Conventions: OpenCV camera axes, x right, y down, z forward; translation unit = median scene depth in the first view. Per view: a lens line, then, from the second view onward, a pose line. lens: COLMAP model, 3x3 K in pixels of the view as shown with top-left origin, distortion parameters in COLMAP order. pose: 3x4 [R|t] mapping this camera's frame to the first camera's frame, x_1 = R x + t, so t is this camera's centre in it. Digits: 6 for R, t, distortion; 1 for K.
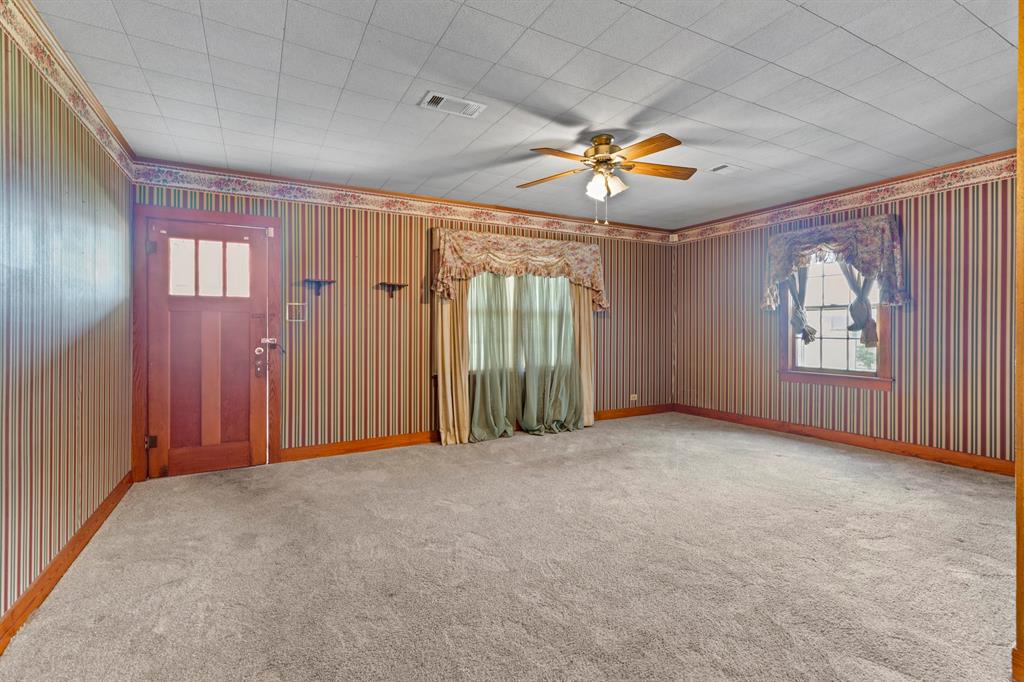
lens RADIAL K [[460.6, 0, 509.5], [0, 460.6, 331.2], [0, 0, 1]] dist [0.001224, -0.000128]
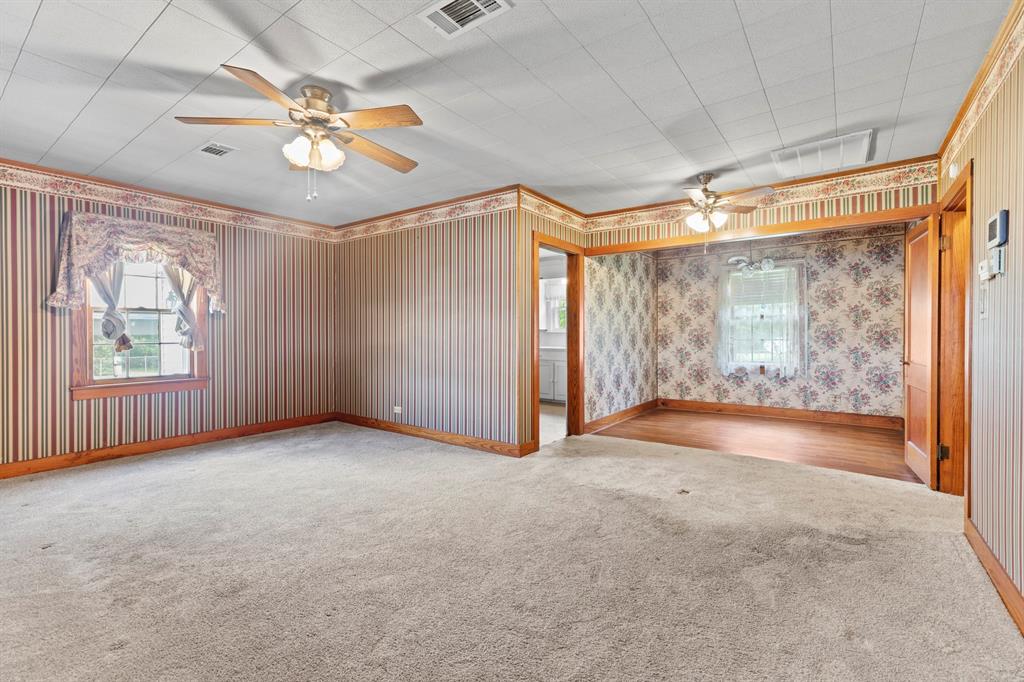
lens RADIAL K [[460.6, 0, 509.5], [0, 460.6, 331.2], [0, 0, 1]] dist [0.001224, -0.000128]
pose [[-0.420757, 0.005367, 0.907157, -0.478138], [0.007899, 0.999966, -0.002252, -0.001868], [-0.907139, 0.006218, -0.420785, 0.746679]]
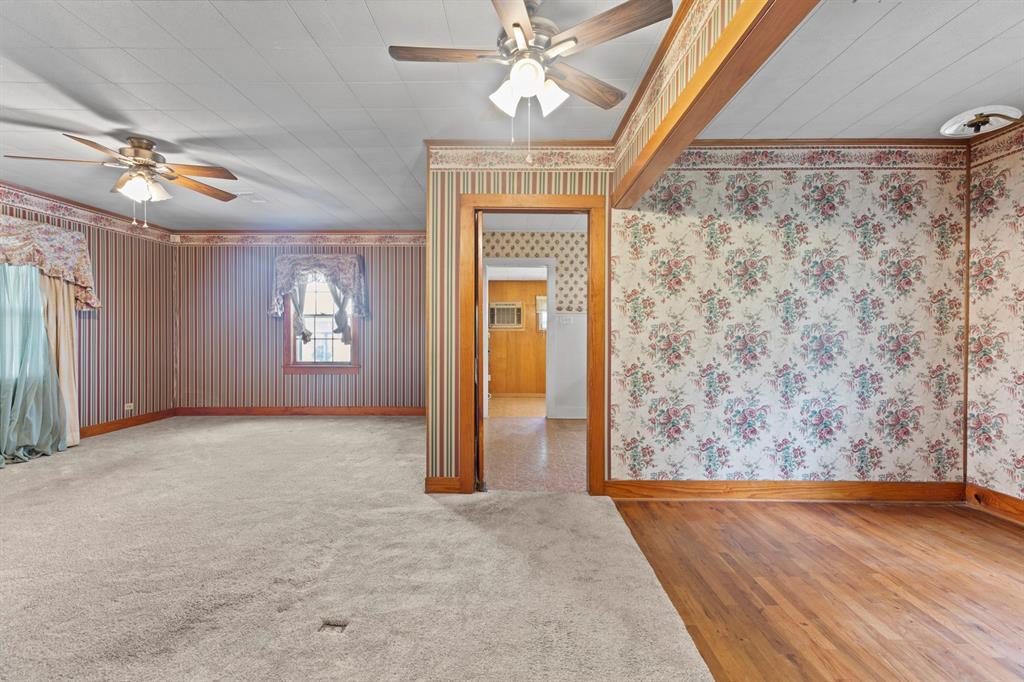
lens RADIAL K [[460.6, 0, 509.5], [0, 460.6, 331.2], [0, 0, 1]] dist [0.001224, -0.000128]
pose [[0.495092, 0.004224, 0.868830, -0.201786], [0.002503, 0.999977, -0.006288, 0.002914], [-0.868837, 0.005288, 0.495070, -0.142289]]
